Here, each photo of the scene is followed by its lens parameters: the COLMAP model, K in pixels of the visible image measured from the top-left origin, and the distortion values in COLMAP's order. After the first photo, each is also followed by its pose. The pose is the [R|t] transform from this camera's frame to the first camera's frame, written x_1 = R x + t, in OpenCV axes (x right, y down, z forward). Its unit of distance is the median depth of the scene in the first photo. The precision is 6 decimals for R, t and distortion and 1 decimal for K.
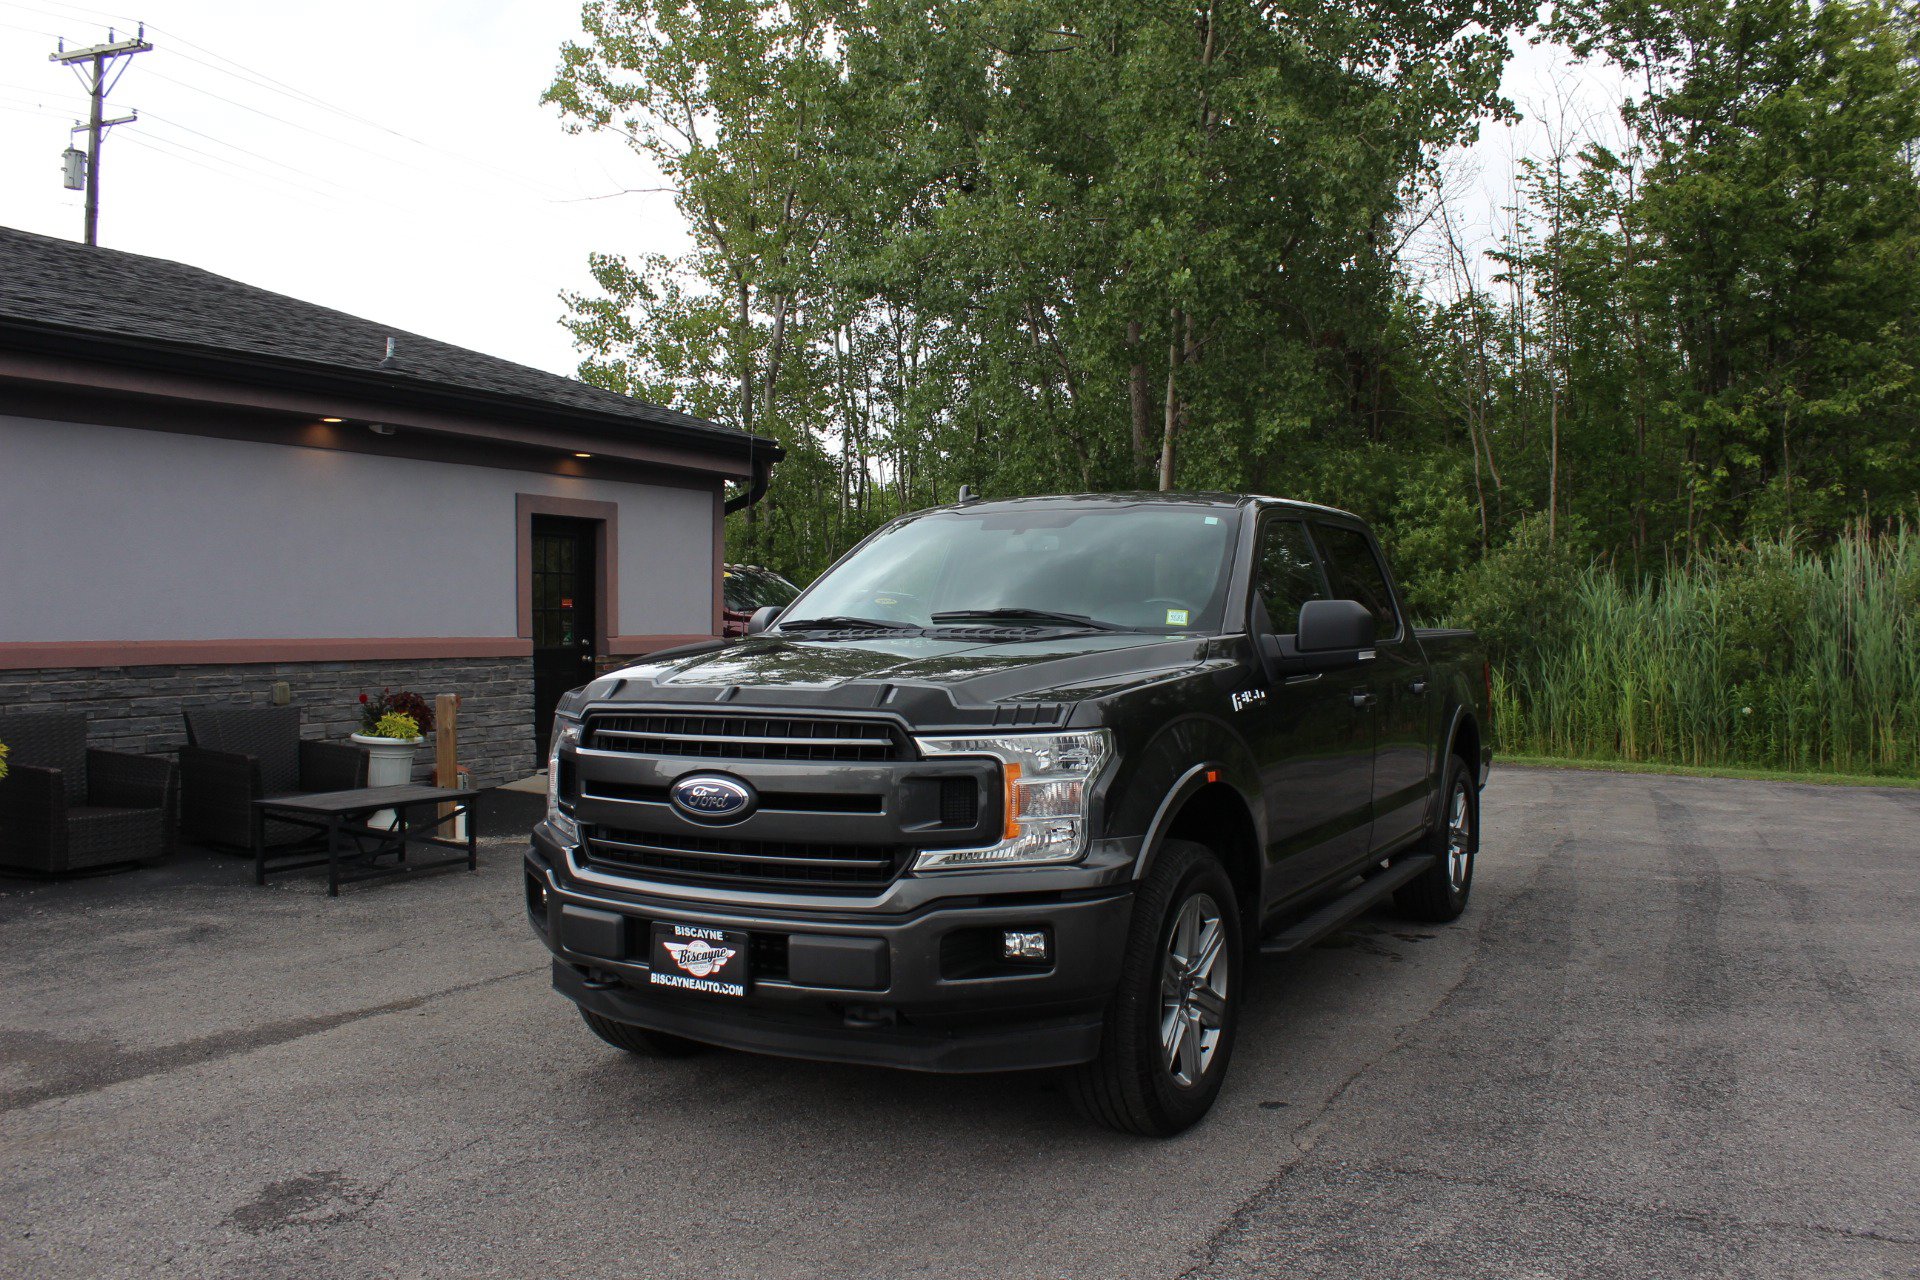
lens RADIAL K [[1615.2, 0, 982.0], [0, 1615.2, 651.4], [0, 0, 1]] dist [-0.156117, 0.138948]
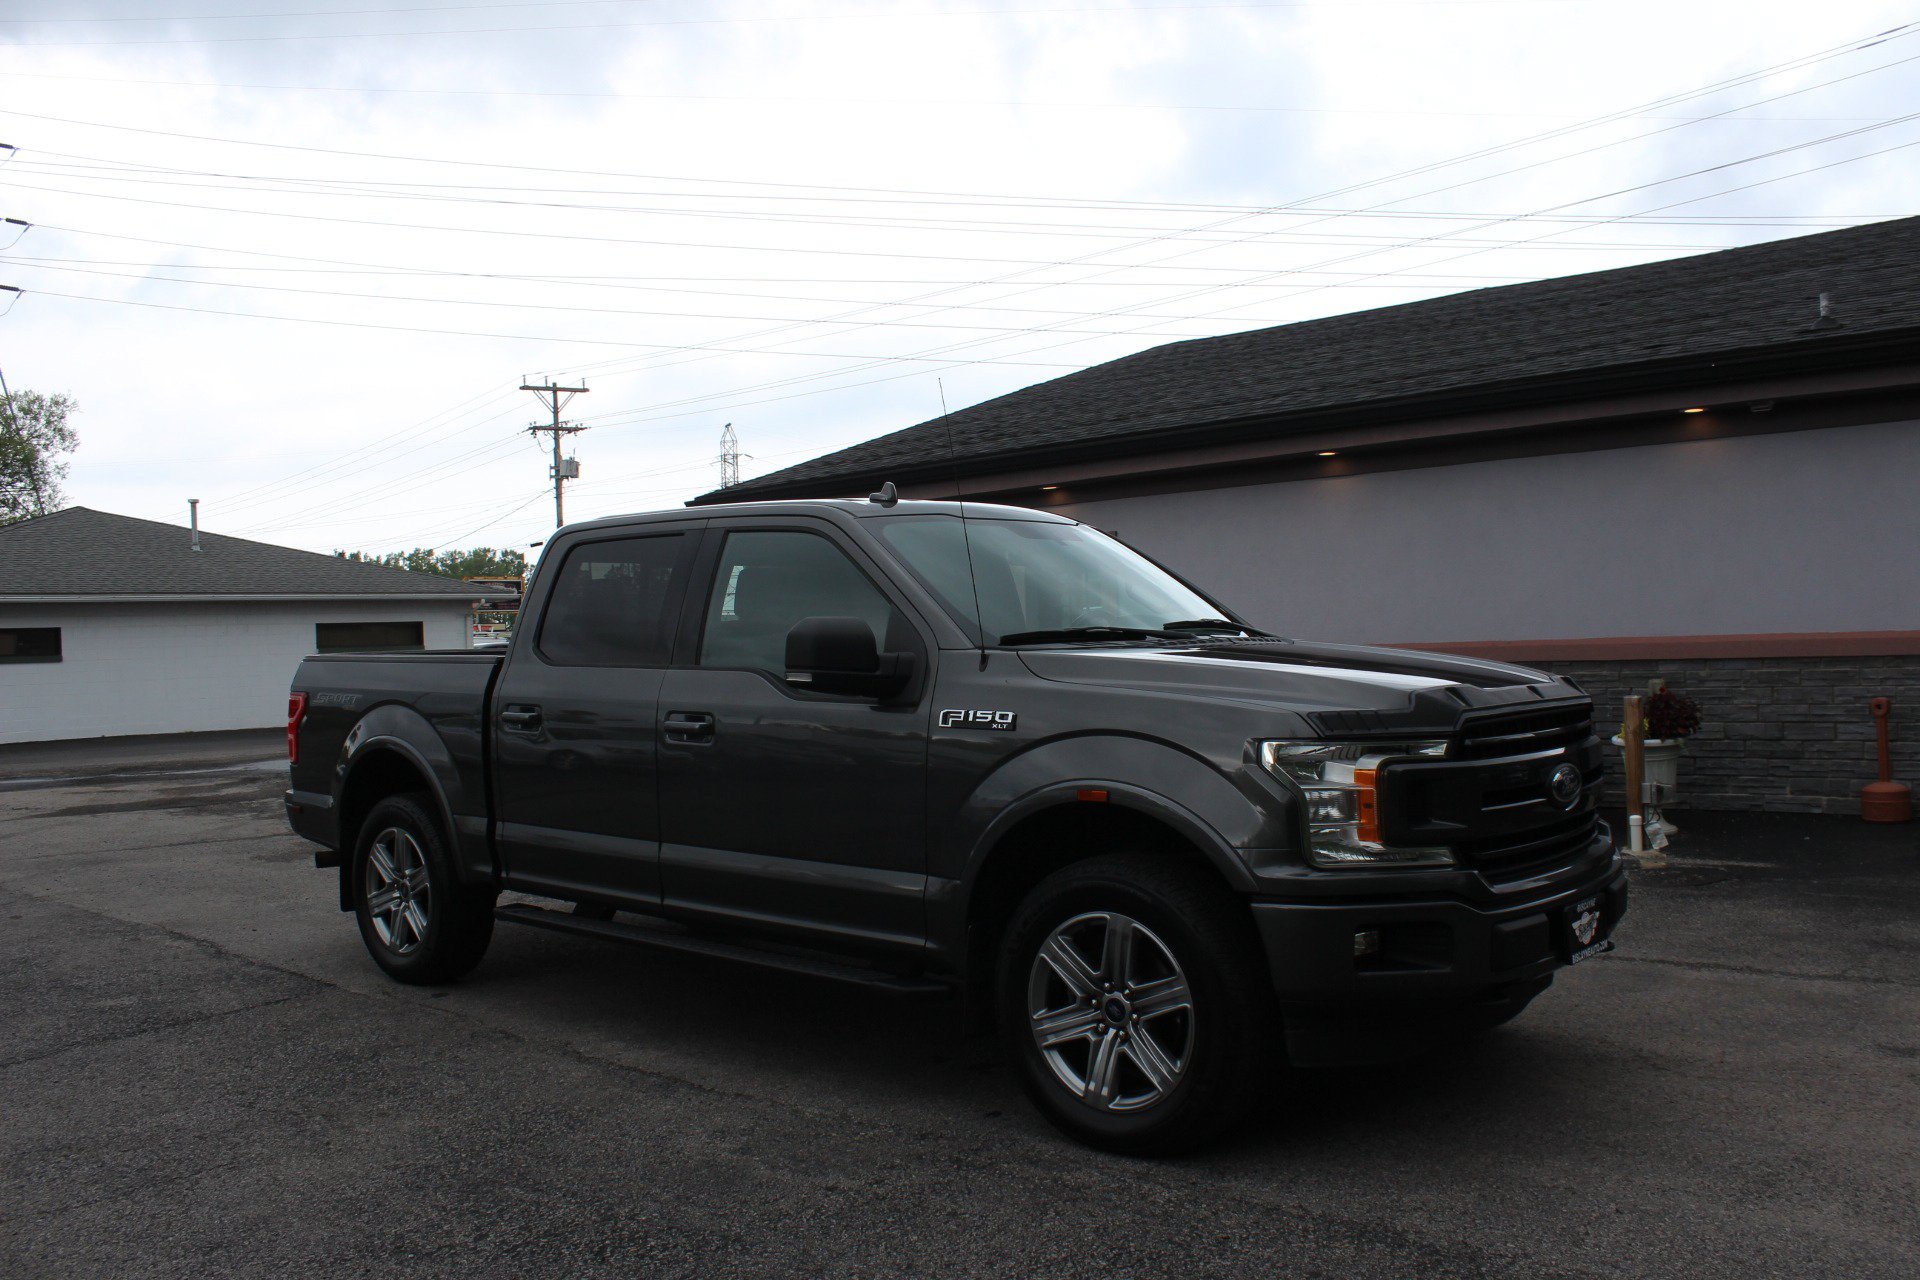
lens RADIAL K [[1615.2, 0, 975.4], [0, 1615.2, 660.0], [0, 0, 1]] dist [-0.156117, 0.138948]
pose [[-0.236186, 0.013512, -0.971614, 0.357994], [0.011136, 0.999875, 0.011198, -0.005050], [0.971644, -0.008175, -0.236307, 0.451043]]
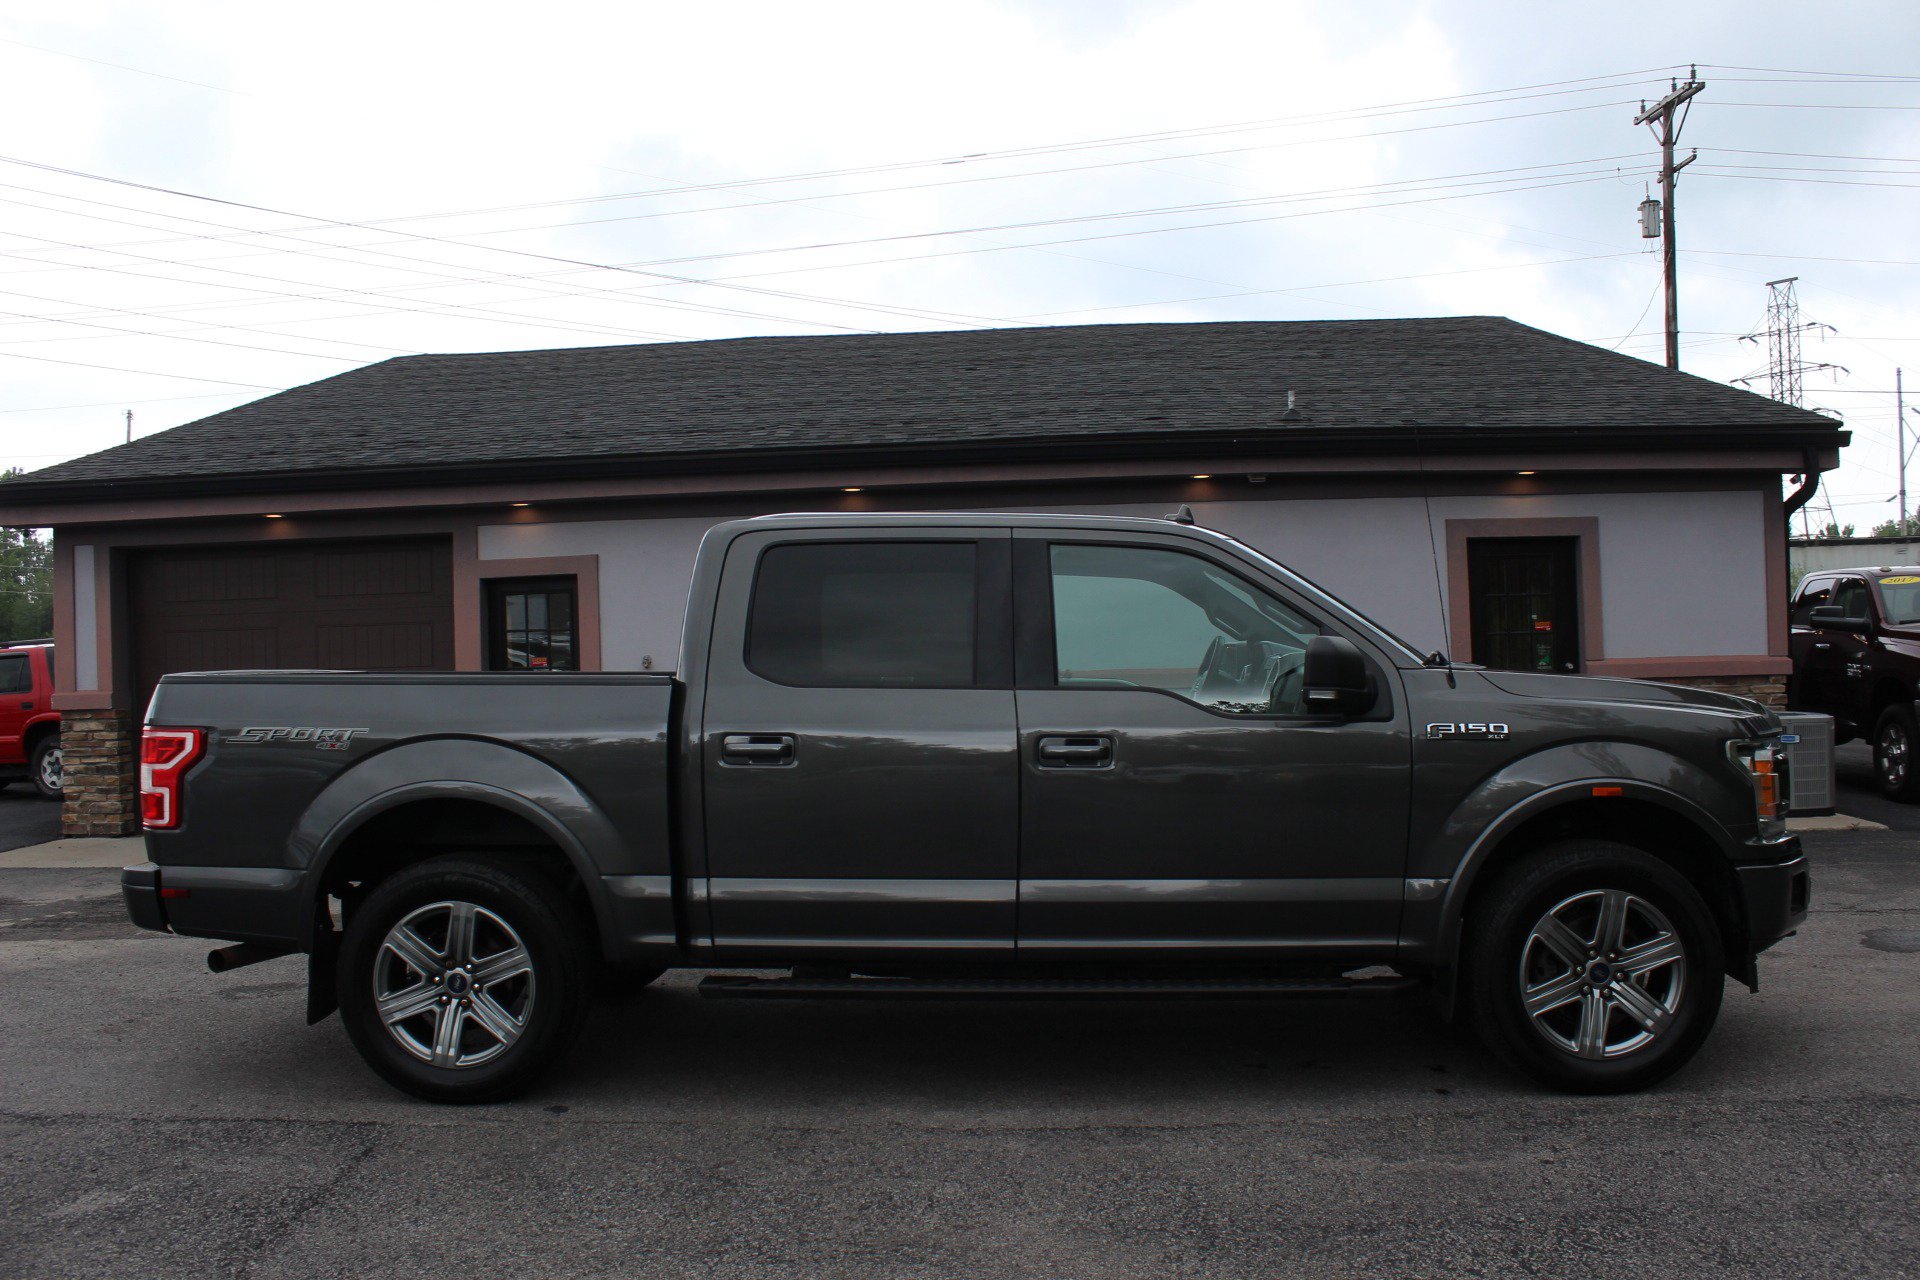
lens RADIAL K [[1615.2, 0, 987.4], [0, 1615.2, 670.5], [0, 0, 1]] dist [-0.156117, 0.138948]
pose [[0.425624, -0.001361, -0.904899, 0.328759], [0.005388, 0.999985, 0.001030, -0.004304], [0.904884, -0.005314, 0.425625, 0.203810]]
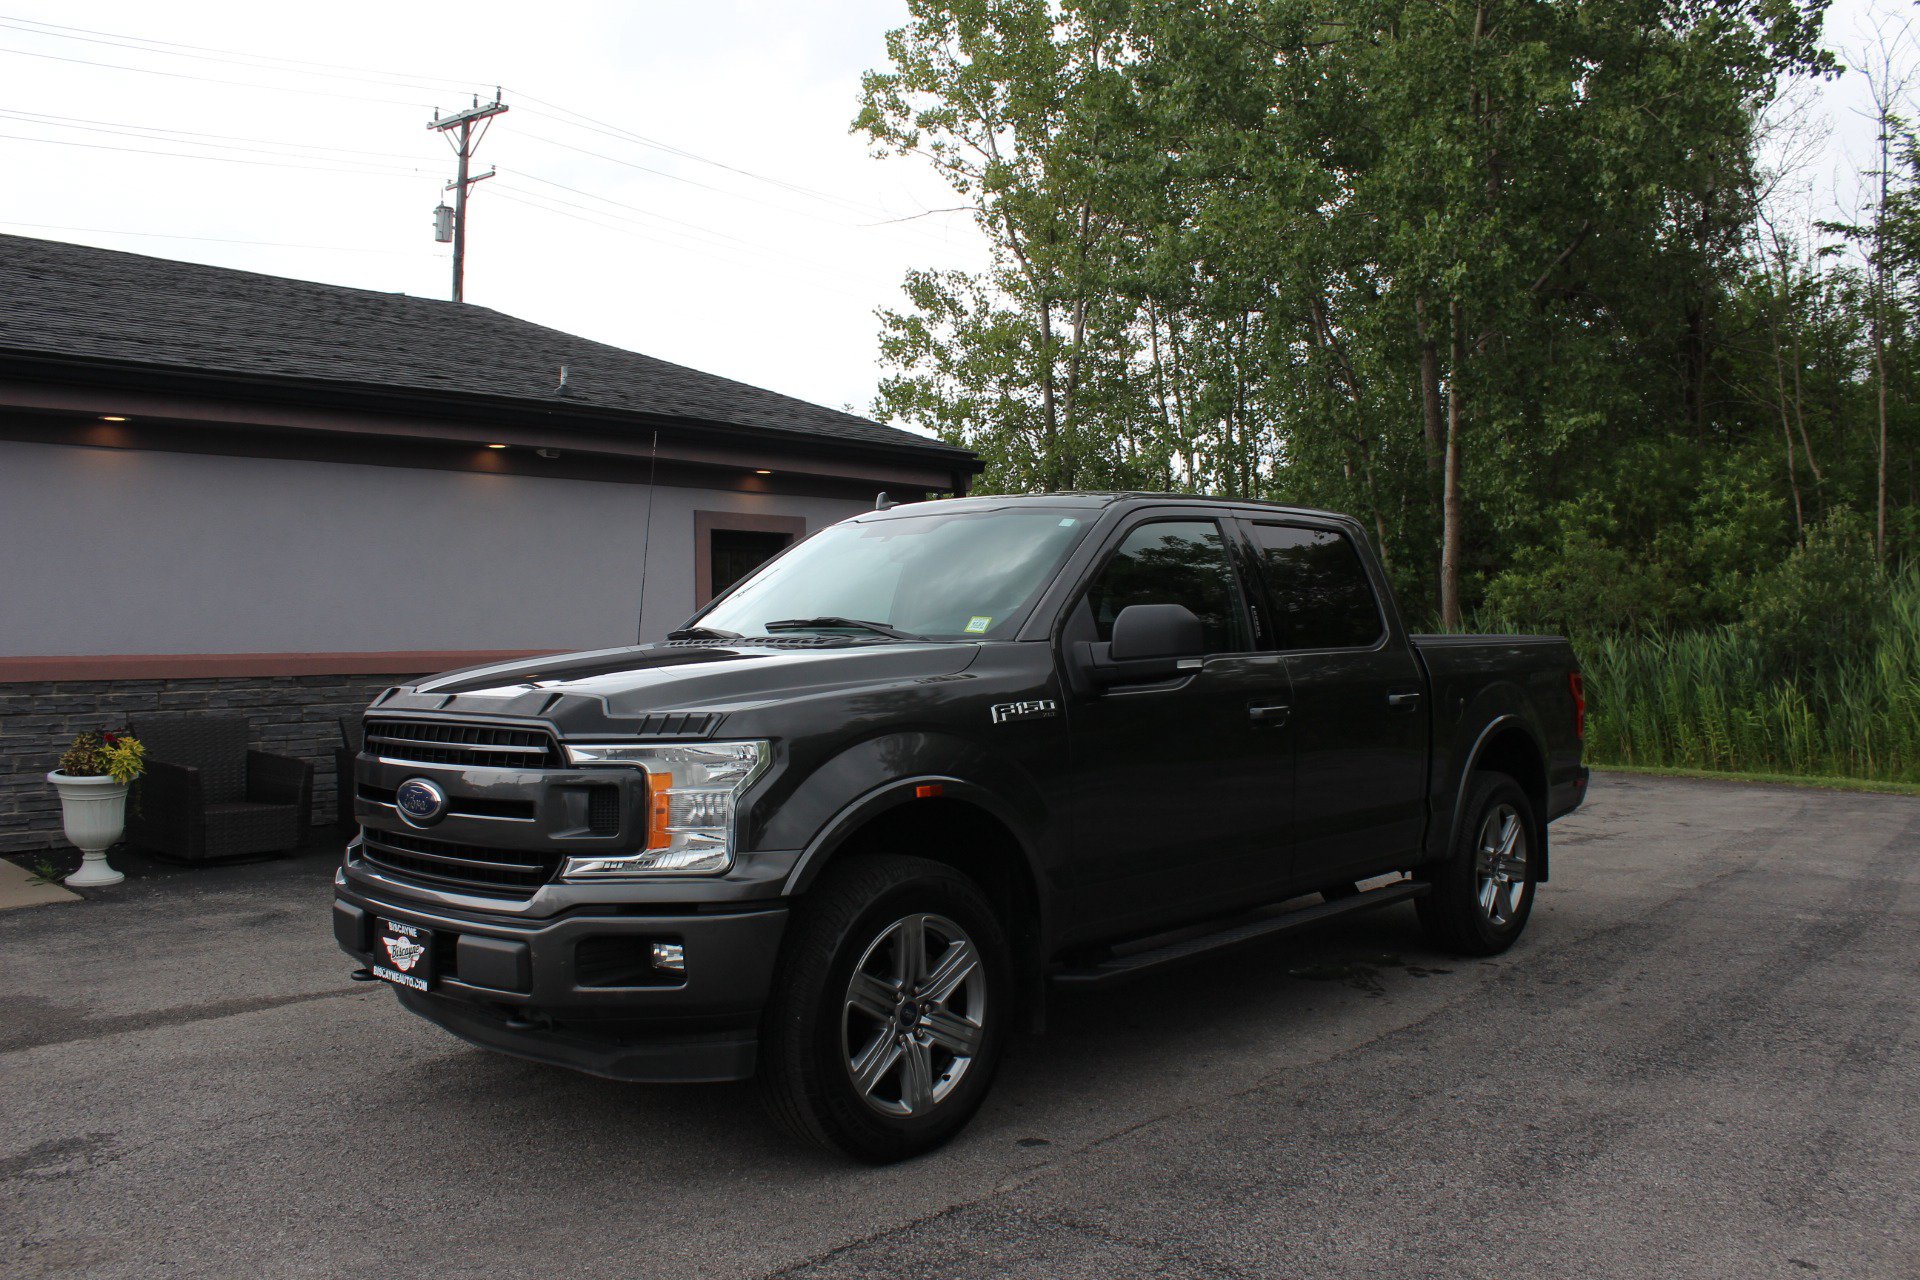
lens RADIAL K [[1615.2, 0, 984.6], [0, 1615.2, 652.5], [0, 0, 1]] dist [-0.156117, 0.138948]
pose [[0.969451, -0.003026, -0.245268, 0.098026], [0.001554, 0.999980, -0.006196, 0.000339], [0.245282, 0.005626, 0.969435, 0.019465]]
